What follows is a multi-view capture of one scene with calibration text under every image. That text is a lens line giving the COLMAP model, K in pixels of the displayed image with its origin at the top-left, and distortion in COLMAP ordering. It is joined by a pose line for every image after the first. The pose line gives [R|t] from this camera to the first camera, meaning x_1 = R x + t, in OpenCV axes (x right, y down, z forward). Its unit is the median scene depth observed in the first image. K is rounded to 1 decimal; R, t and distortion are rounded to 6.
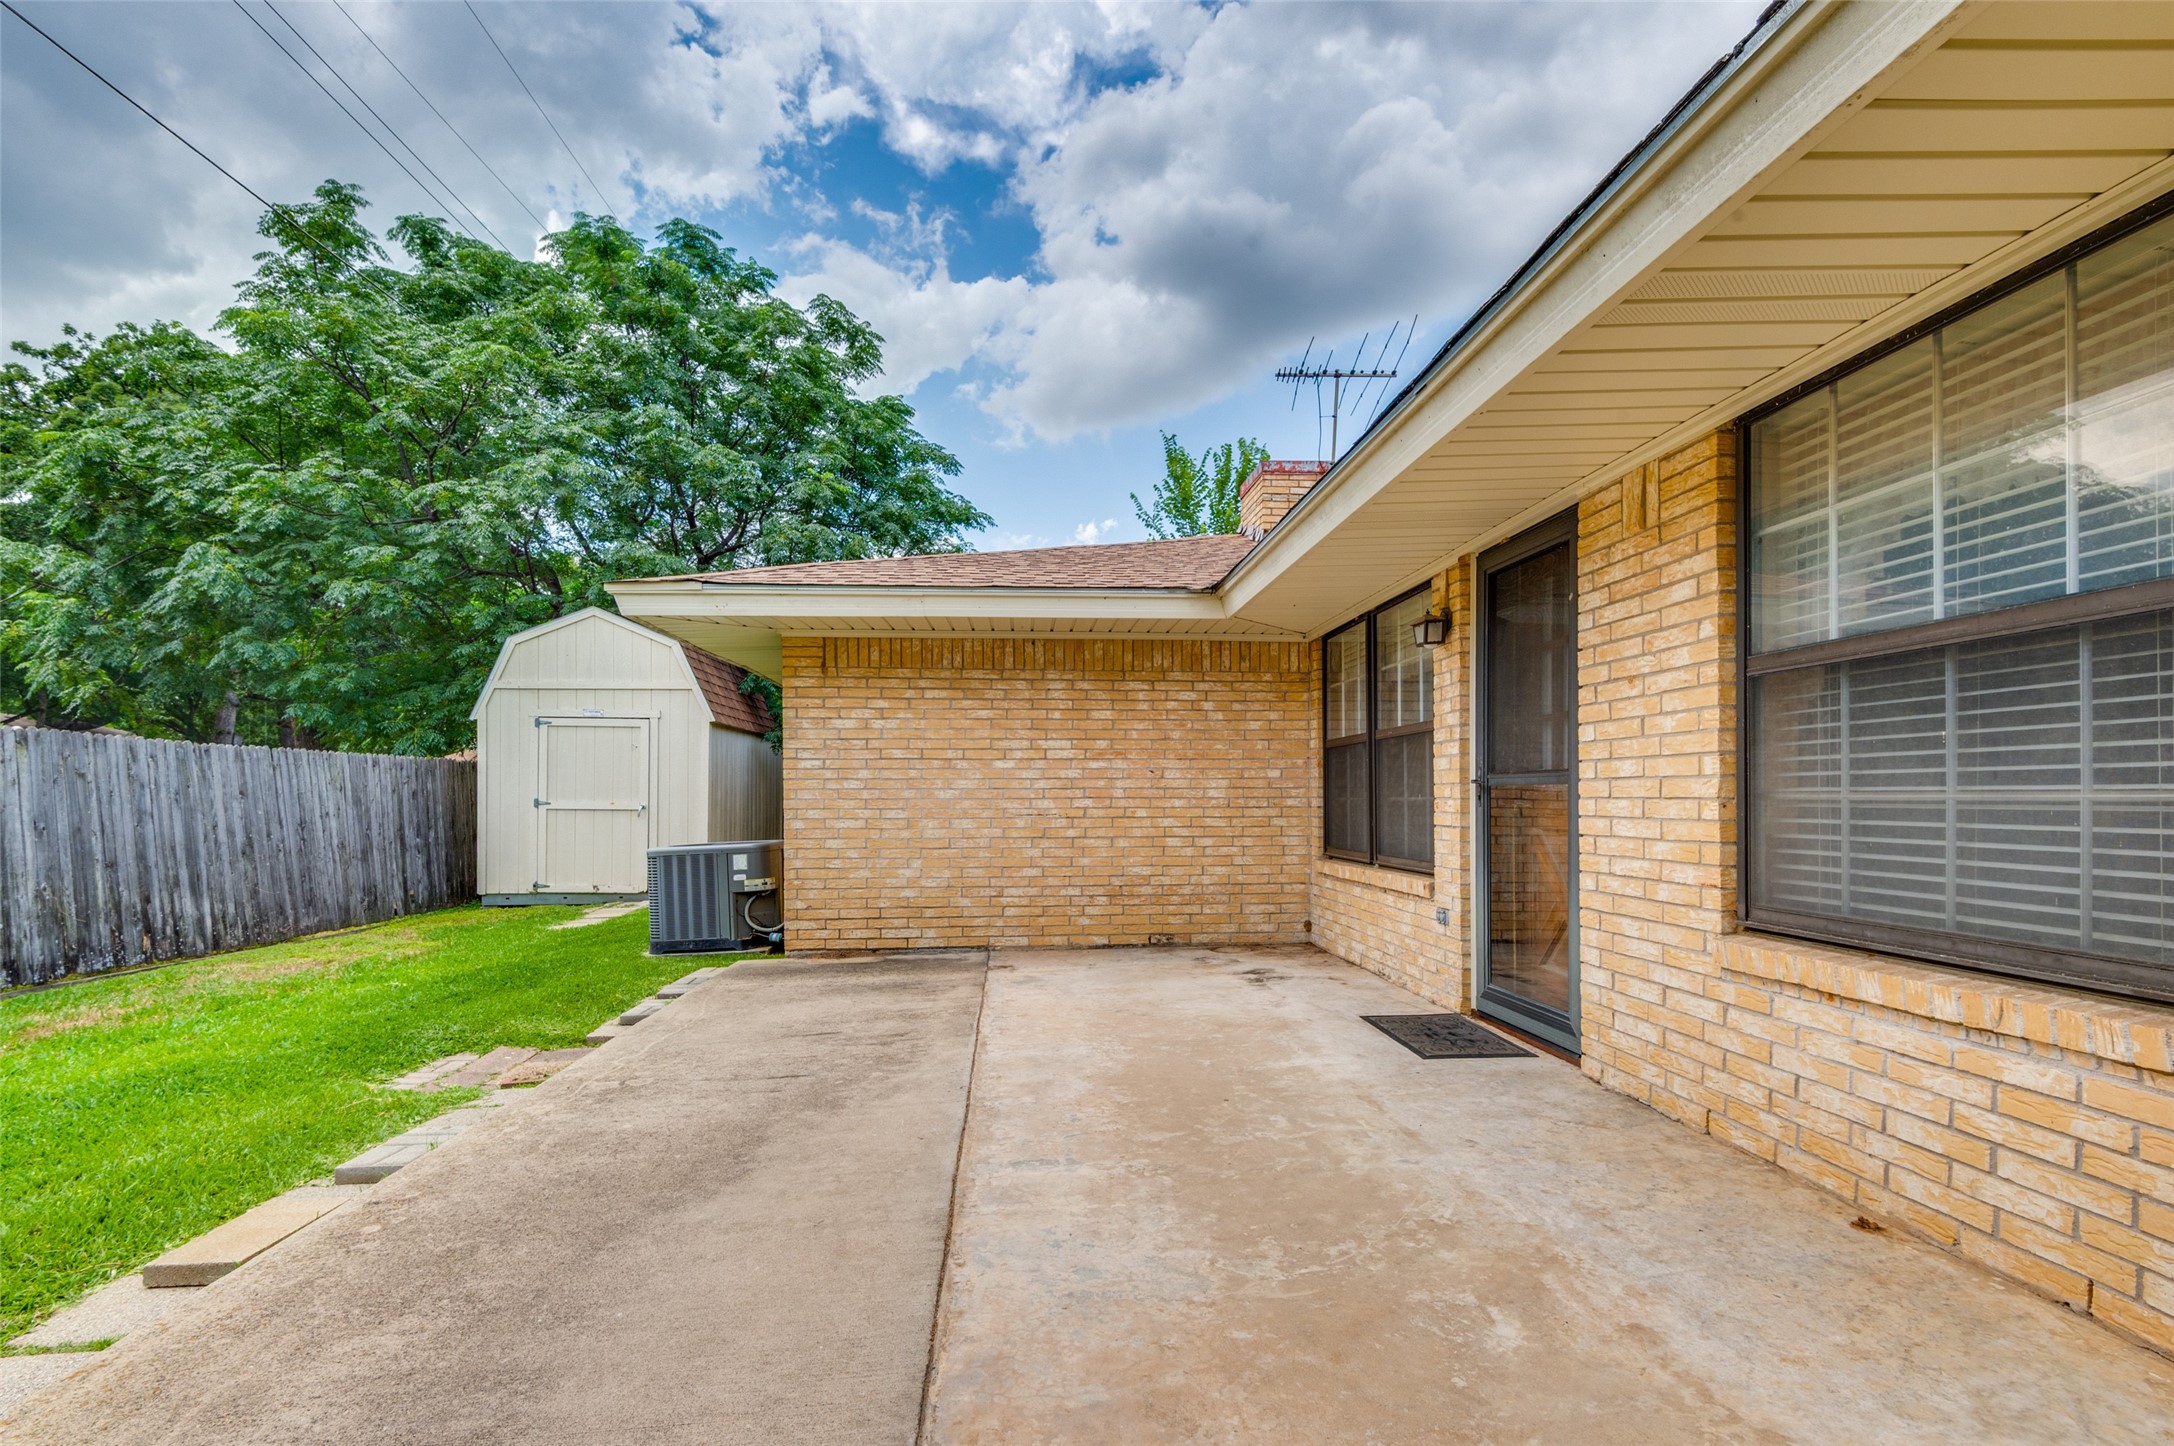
lens RADIAL K [[983.9, 0, 1082.2], [0, 983.9, 790.3], [0, 0, 1]] dist [0.028392, -0.015453]
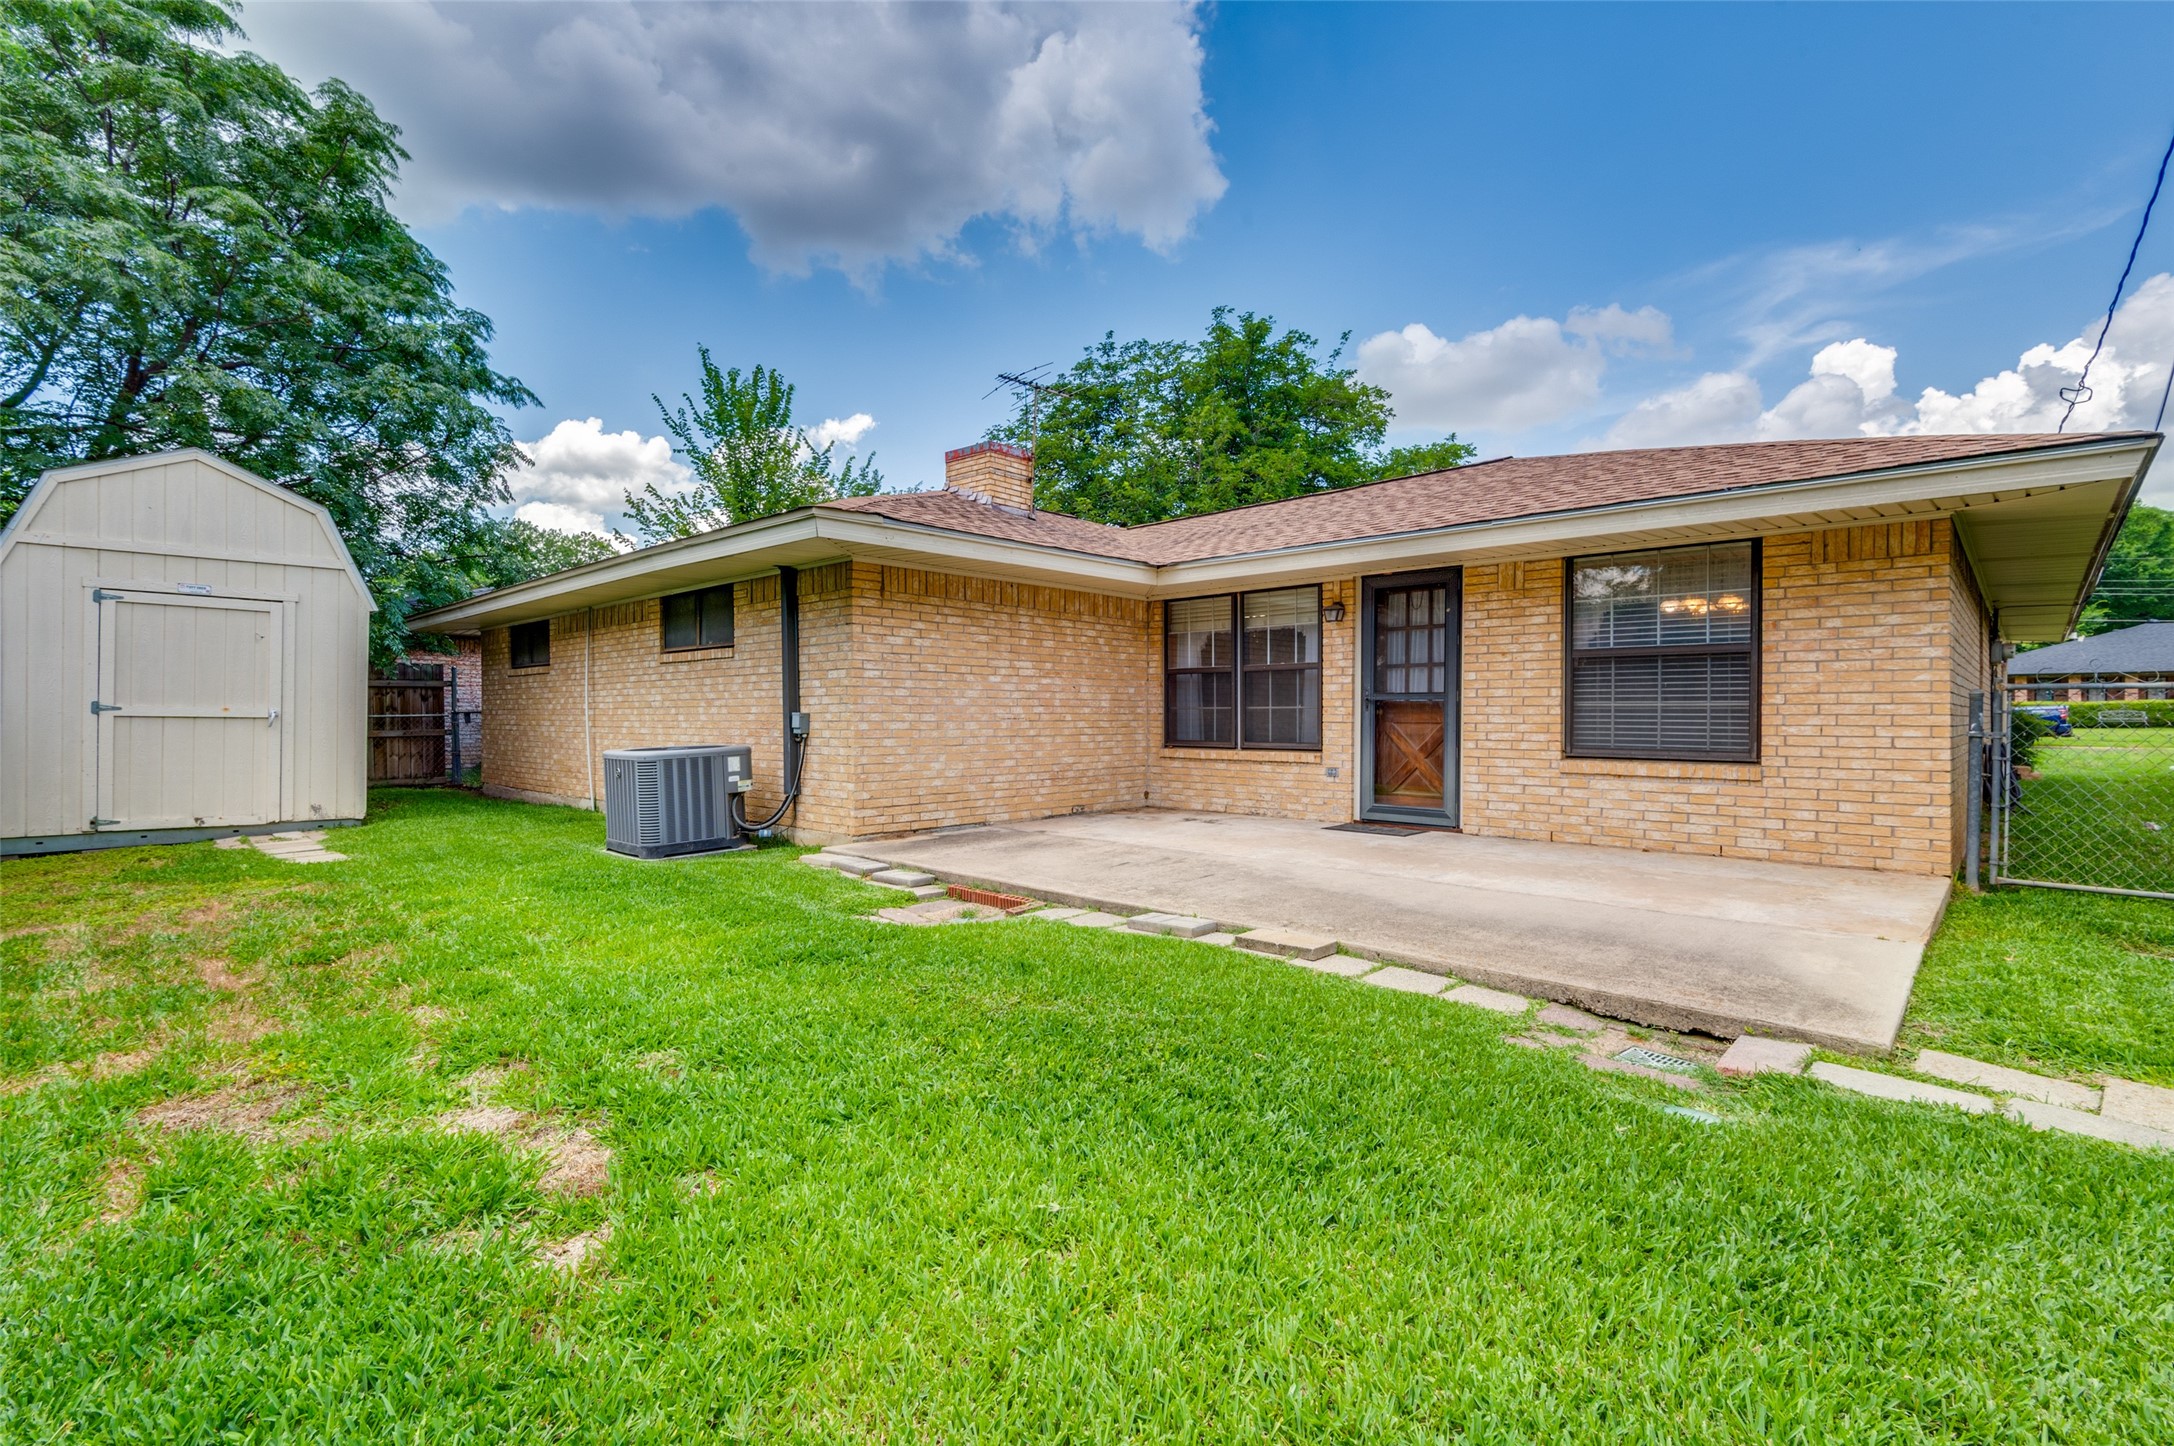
lens RADIAL K [[983.9, 0, 1075.3], [0, 983.9, 720.3], [0, 0, 1]] dist [0.028392, -0.015453]
pose [[0.747796, 0.000956, 0.663928, -0.856005], [-0.009592, 0.999910, 0.009364, 0.014603], [-0.663860, -0.013371, 0.747738, -0.023119]]
